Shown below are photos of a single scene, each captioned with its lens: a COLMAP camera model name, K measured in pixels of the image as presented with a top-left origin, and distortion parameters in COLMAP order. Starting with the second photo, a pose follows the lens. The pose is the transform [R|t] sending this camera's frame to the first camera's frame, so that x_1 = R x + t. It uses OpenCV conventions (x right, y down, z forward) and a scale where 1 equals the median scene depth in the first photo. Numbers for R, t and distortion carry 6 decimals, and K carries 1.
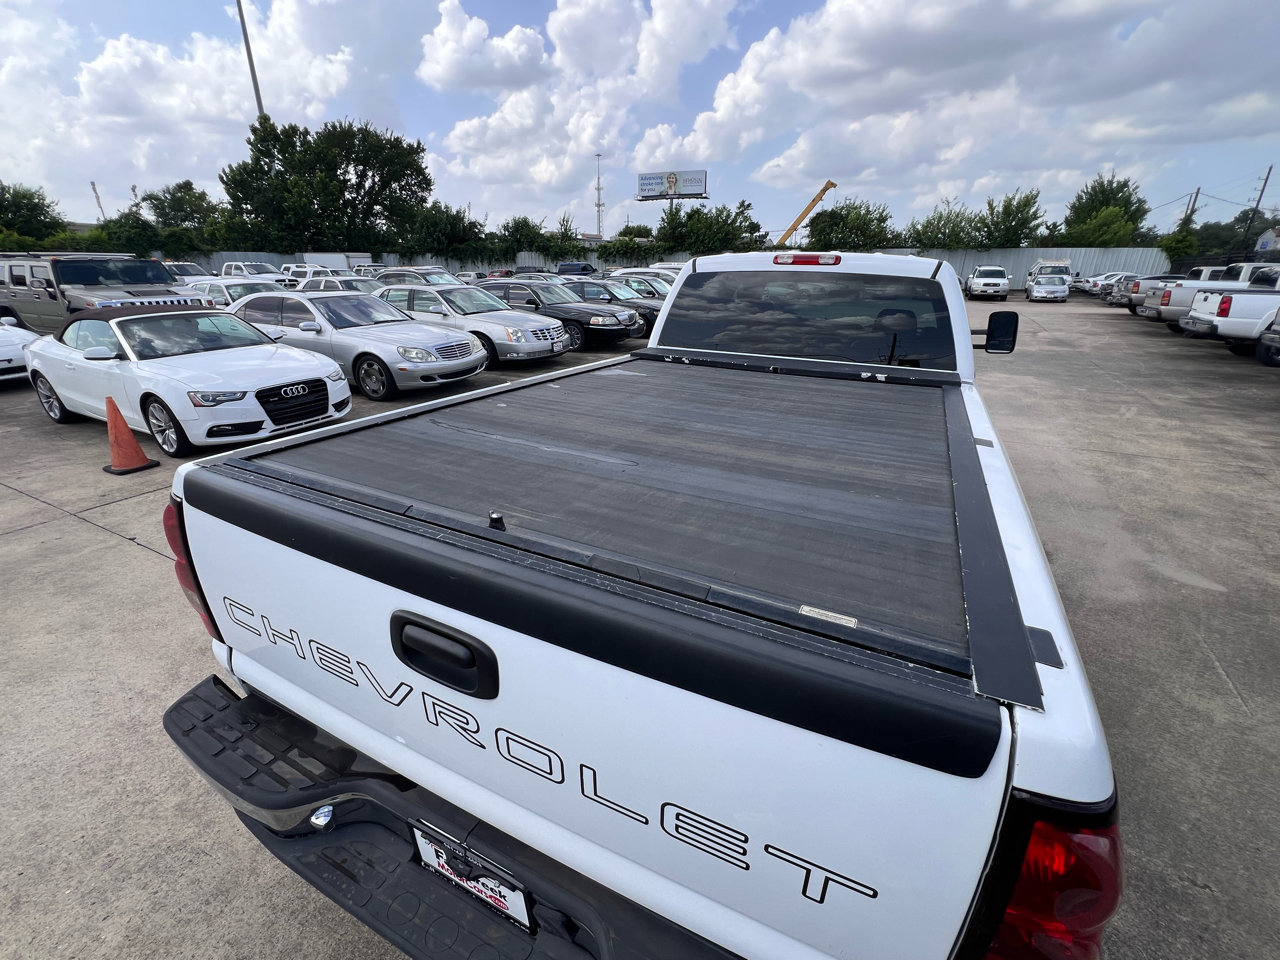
lens RADIAL K [[554.9, 0, 636.4], [0, 554.9, 481.7], [0, 0, 1]] dist [-0.005863, 0.001100]
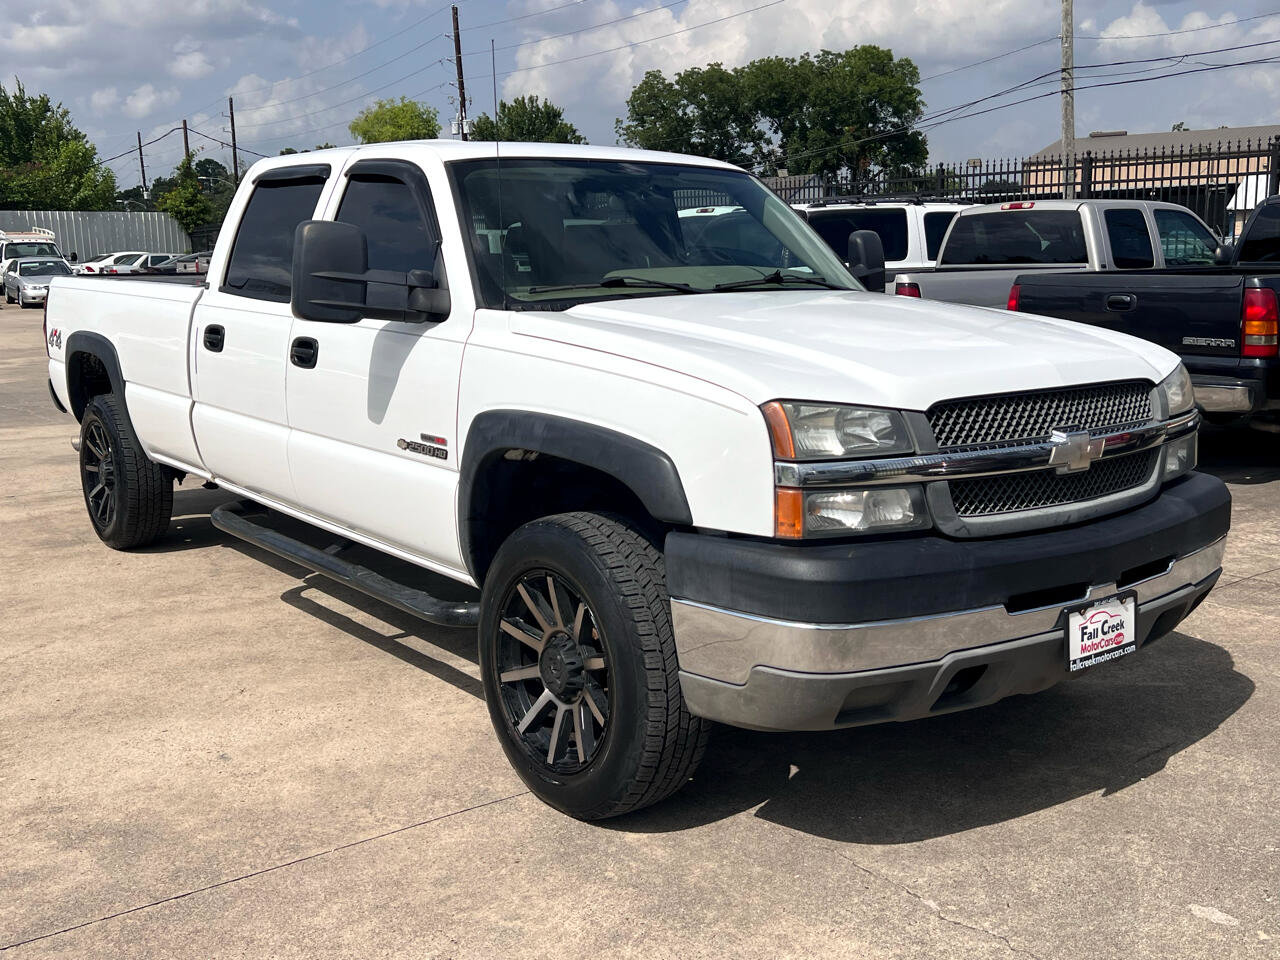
lens RADIAL K [[1288.7, 0, 639.0], [0, 1288.7, 480.0], [0, 0, 1]] dist [0.028444, 0.000000]
pose [[0.447929, -0.170975, 0.877569, -0.092606], [0.343003, 0.939301, 0.007926, 0.007440], [-0.825656, 0.297458, 0.479385, 0.005313]]
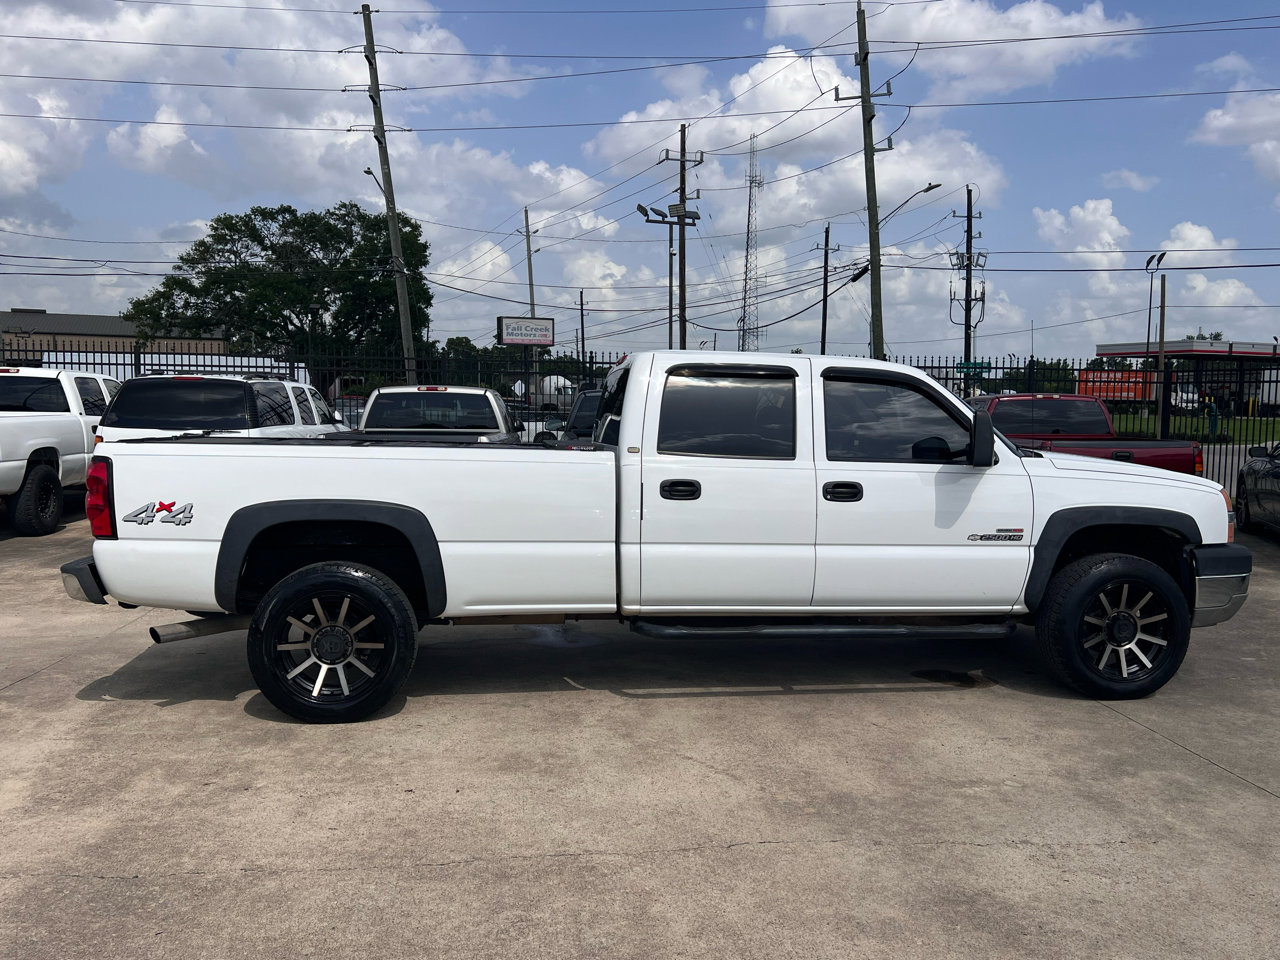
lens RADIAL K [[1035.1, 0, 638.5], [0, 1035.1, 484.0], [0, 0, 1]] dist [0.040395, -0.040298]
pose [[-0.548020, -0.072776, 0.833293, -0.104014], [0.292121, 0.916831, 0.272187, -0.063665], [-0.783798, 0.392586, -0.481183, 0.180327]]
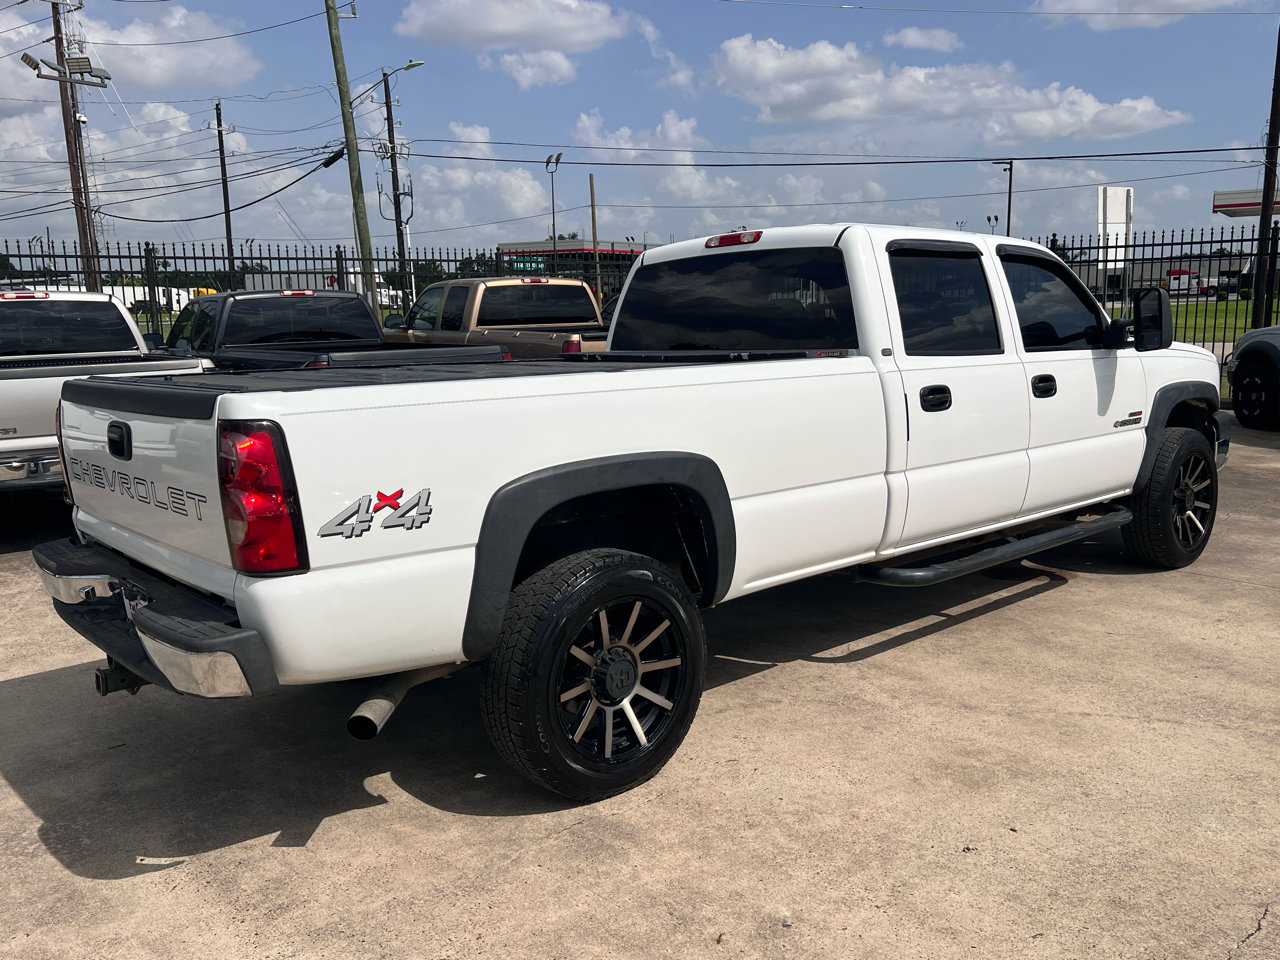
lens RADIAL K [[1078.5, 0, 647.5], [0, 1078.5, 492.5], [0, 0, 1]] dist [0.019618, -0.007893]
pose [[-0.918767, -0.048264, 0.391839, -0.005228], [0.163857, 0.856364, 0.489686, -0.077732], [-0.359191, 0.514113, -0.778890, 0.218482]]
